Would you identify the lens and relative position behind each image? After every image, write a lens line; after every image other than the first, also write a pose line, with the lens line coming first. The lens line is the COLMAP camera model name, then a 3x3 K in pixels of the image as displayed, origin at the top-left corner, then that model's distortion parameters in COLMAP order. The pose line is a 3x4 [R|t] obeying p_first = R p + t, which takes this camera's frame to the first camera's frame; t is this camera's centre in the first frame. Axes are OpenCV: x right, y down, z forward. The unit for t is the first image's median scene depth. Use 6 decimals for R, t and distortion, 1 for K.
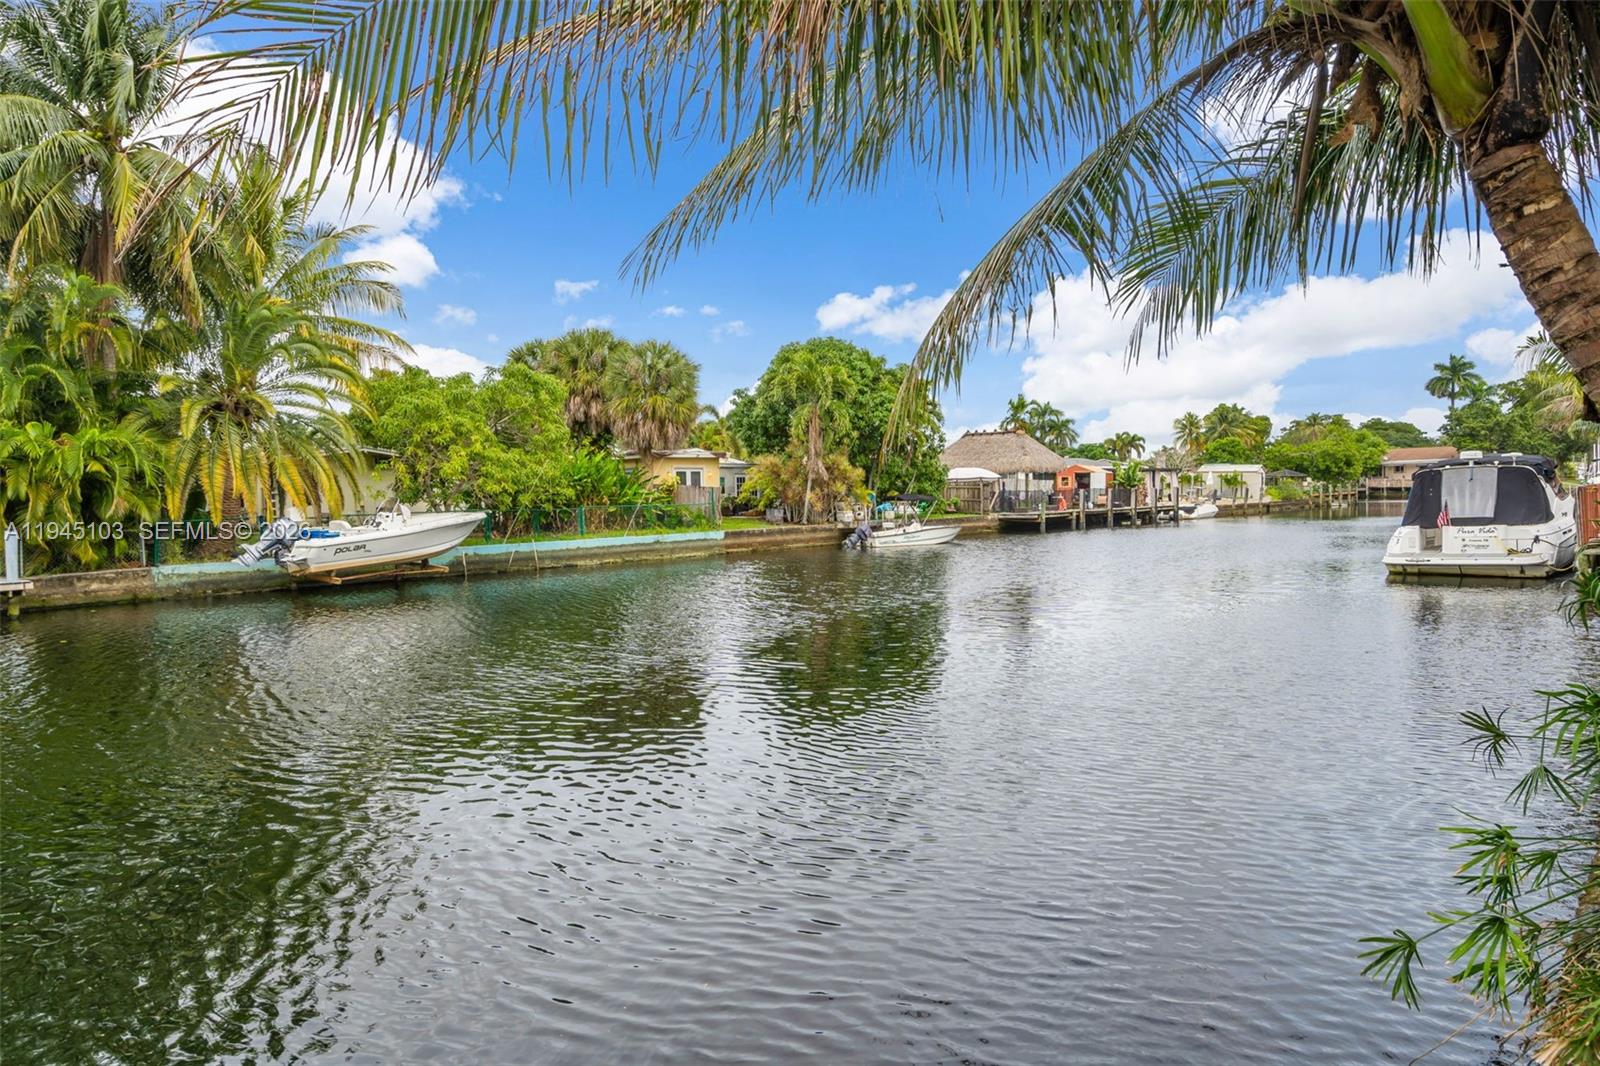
lens RADIAL K [[986.4, 0, 812.8], [0, 986.4, 534.4], [0, 0, 1]] dist [0.004511, 0.001201]
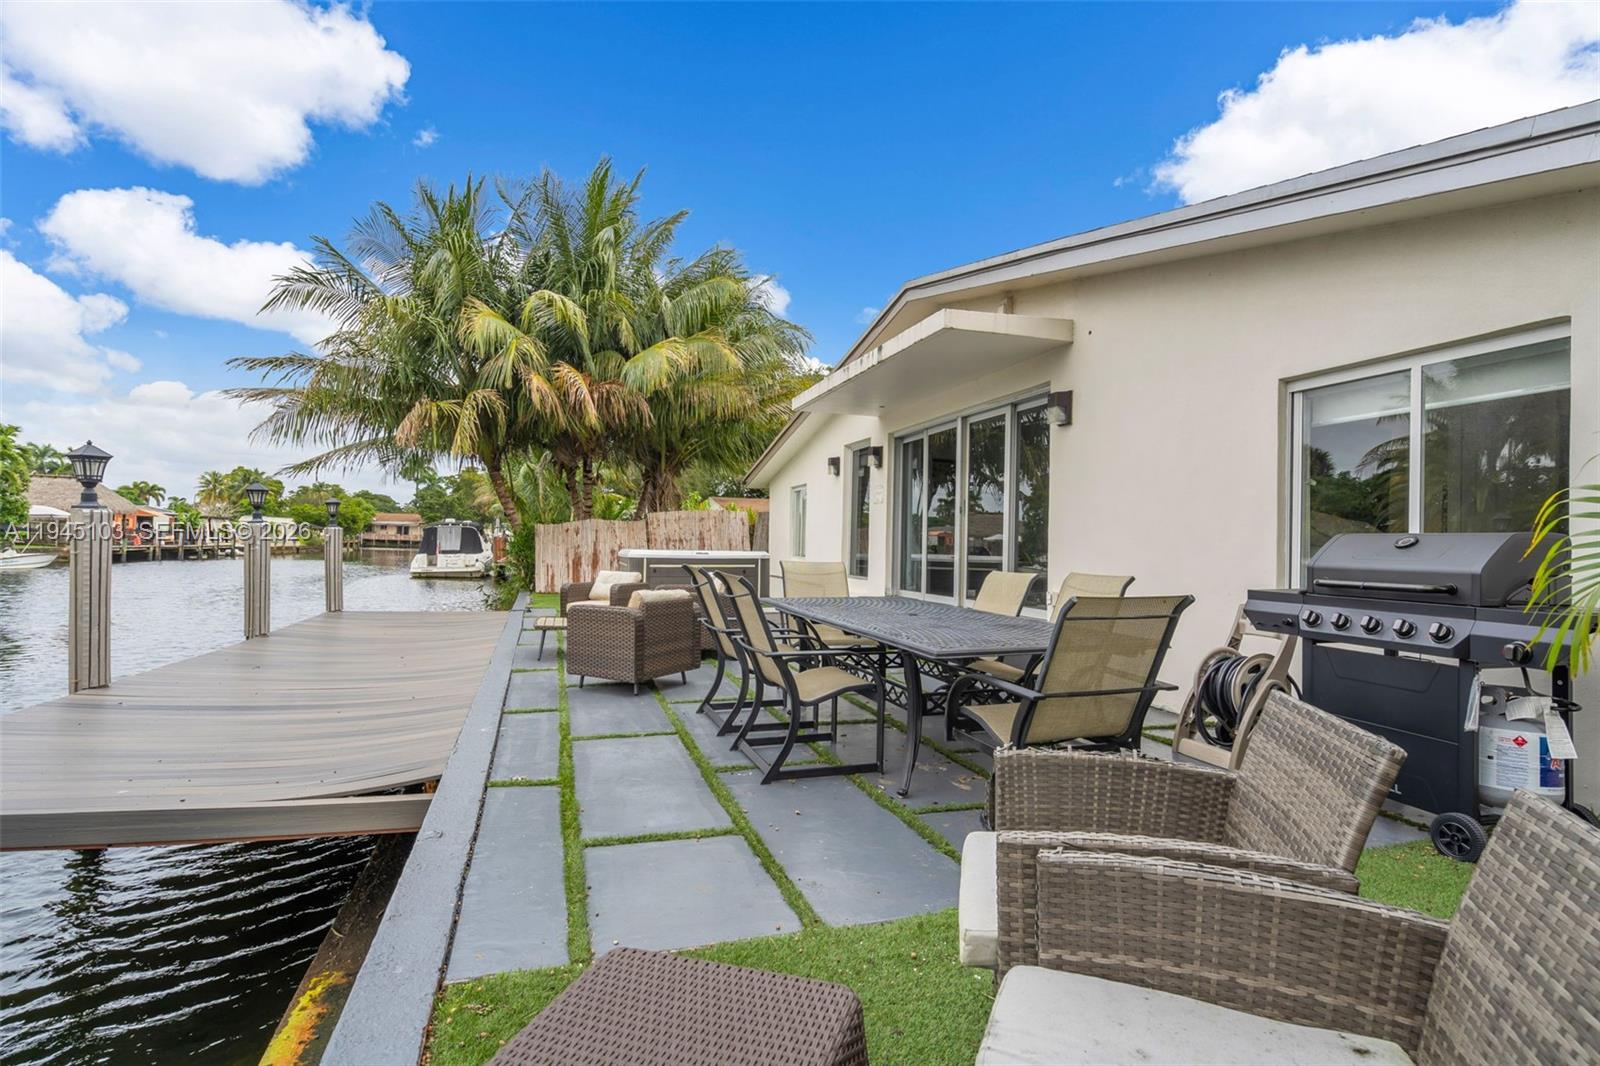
lens RADIAL K [[774.2, 0, 804.4], [0, 774.2, 538.8], [0, 0, 1]] dist [-0.000246, 0.000130]
pose [[0.497938, 0.039253, 0.866324, -0.200347], [0.005272, 0.998820, -0.048286, 0.021783], [-0.867197, 0.028611, 0.497143, -0.246001]]
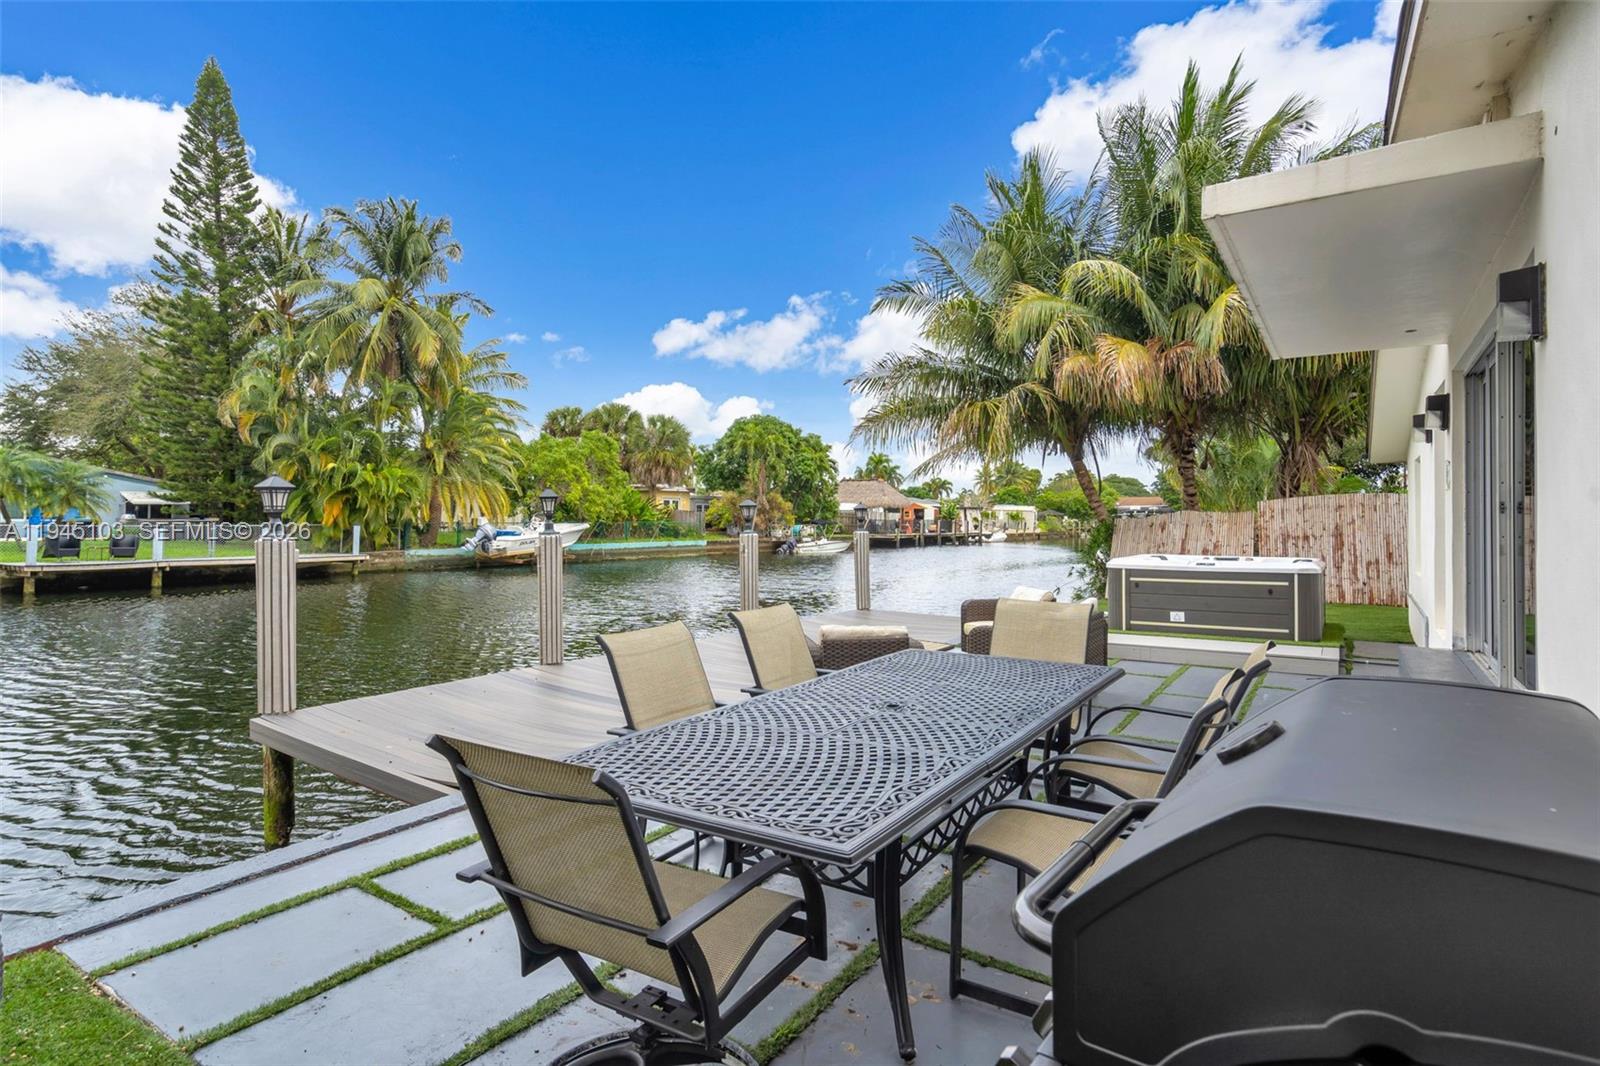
lens RADIAL K [[846.7, 0, 798.1], [0, 846.7, 513.4], [0, 0, 1]] dist [-0.002873, 0.000129]
pose [[0.987747, 0.029776, 0.153194, -0.127210], [-0.022421, 0.998521, -0.049522, 0.014309], [-0.154442, 0.045480, 0.986955, -0.278381]]
